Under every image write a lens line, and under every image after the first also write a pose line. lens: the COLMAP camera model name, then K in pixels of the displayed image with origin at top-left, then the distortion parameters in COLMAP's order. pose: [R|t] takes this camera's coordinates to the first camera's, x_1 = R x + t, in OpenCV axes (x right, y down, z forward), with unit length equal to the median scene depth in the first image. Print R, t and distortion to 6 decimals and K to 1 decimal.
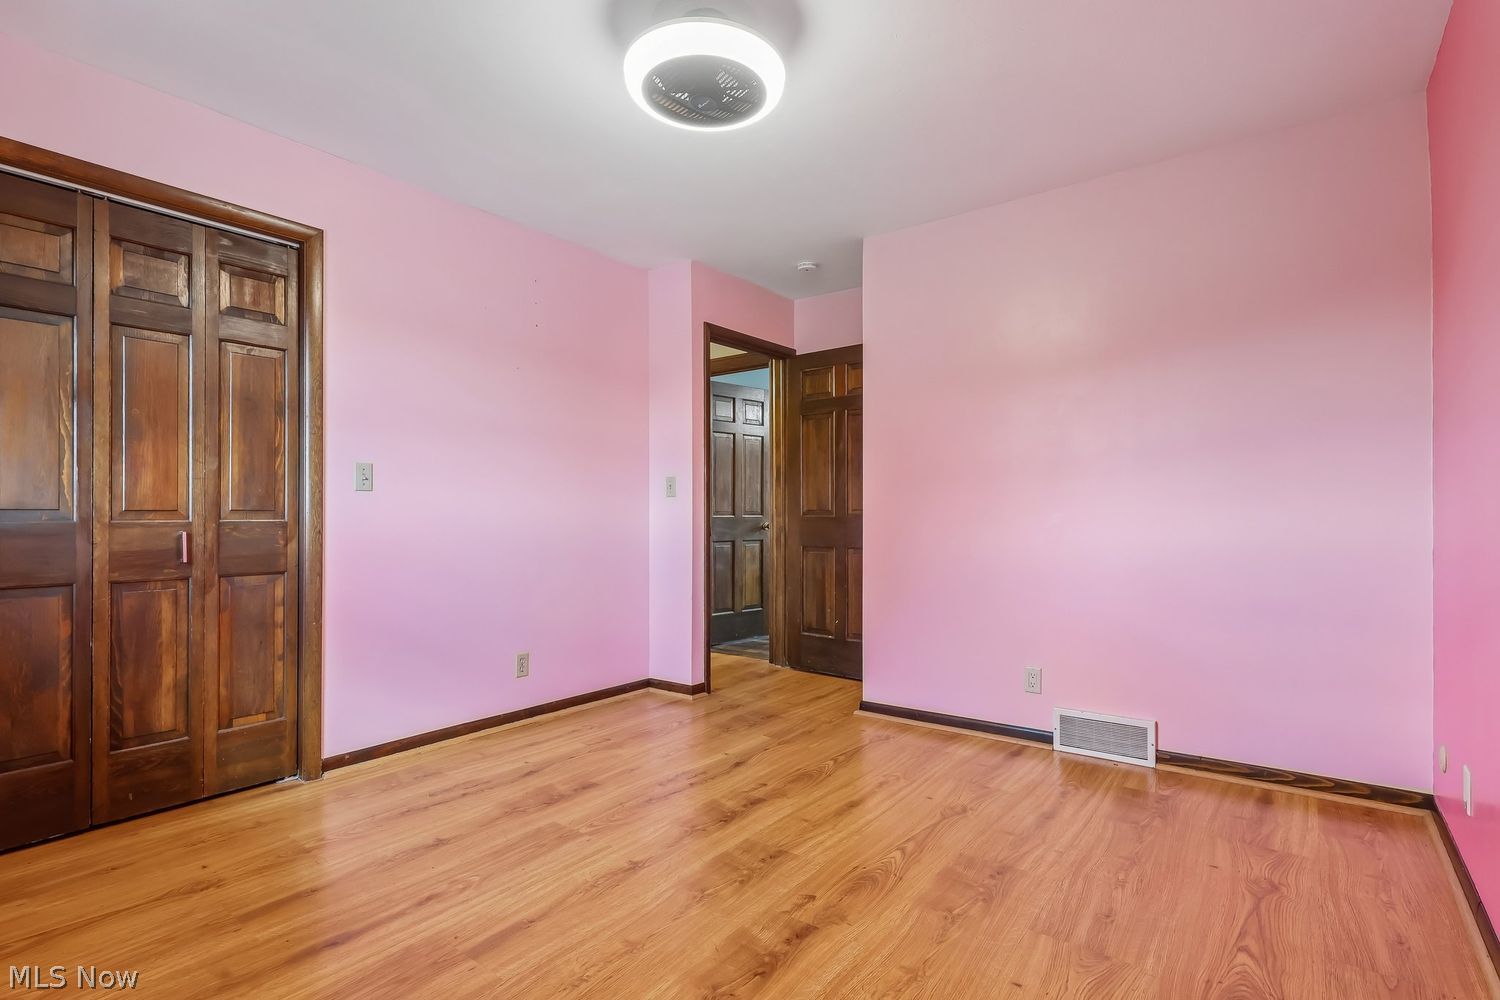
lens RADIAL K [[745.7, 0, 750.0], [0, 745.7, 500.0], [0, 0, 1]] dist [-0.002815, -0.000899]
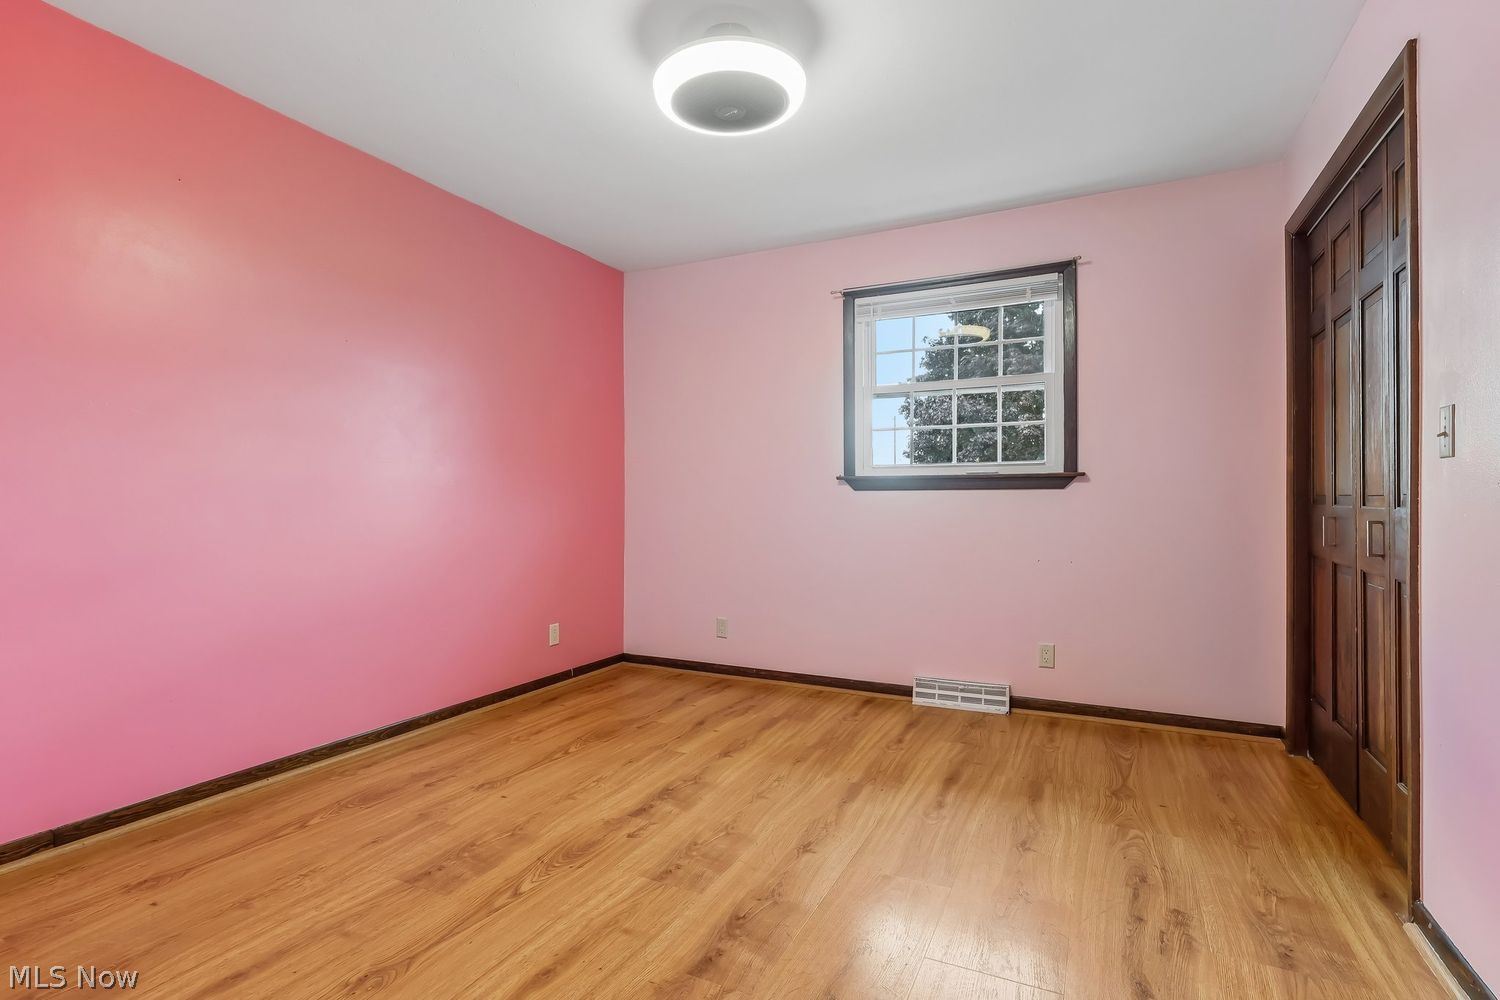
lens RADIAL K [[745.7, 0, 750.0], [0, 745.7, 500.0], [0, 0, 1]] dist [-0.002815, -0.000899]
pose [[-0.983189, -0.004272, -0.182540, 0.104825], [-0.001830, 0.999907, -0.013542, 0.035859], [0.182581, -0.012981, -0.983105, 1.994476]]
